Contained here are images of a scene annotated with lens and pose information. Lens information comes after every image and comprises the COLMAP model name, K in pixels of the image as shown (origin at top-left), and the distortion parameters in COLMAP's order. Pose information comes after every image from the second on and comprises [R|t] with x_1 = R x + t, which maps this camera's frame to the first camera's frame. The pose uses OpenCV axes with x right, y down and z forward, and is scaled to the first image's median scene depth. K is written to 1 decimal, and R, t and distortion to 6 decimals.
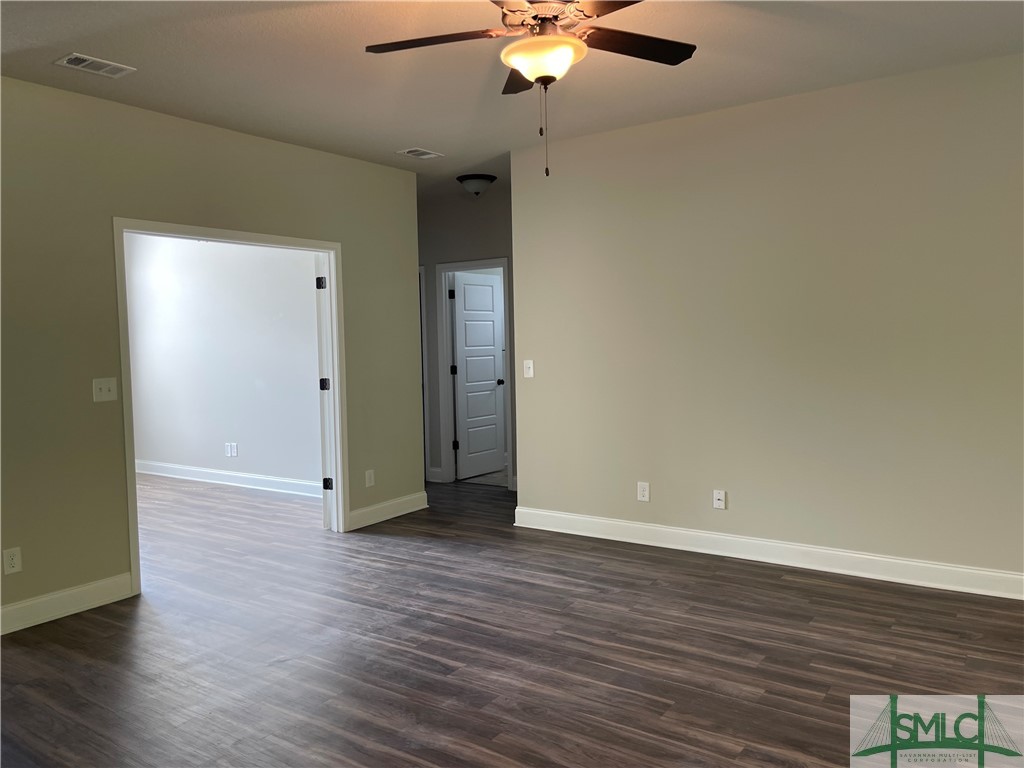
lens RADIAL K [[772.6, 0, 506.0], [0, 772.6, 381.5], [0, 0, 1]] dist [0.047052, -0.054826]
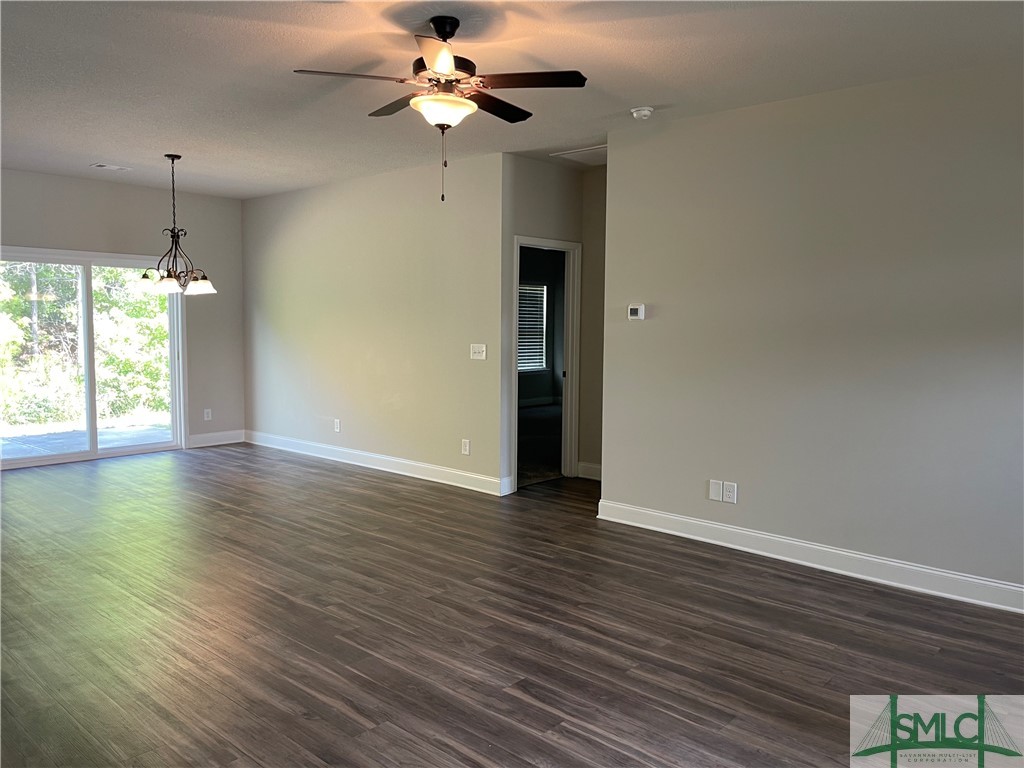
lens RADIAL K [[772.6, 0, 503.9], [0, 772.6, 381.5], [0, 0, 1]] dist [0.047052, -0.054826]
pose [[-0.991841, 0.002774, 0.127448, -0.157943], [0.020230, 0.990519, 0.135877, -0.105368], [-0.125863, 0.137346, -0.982494, 1.720407]]
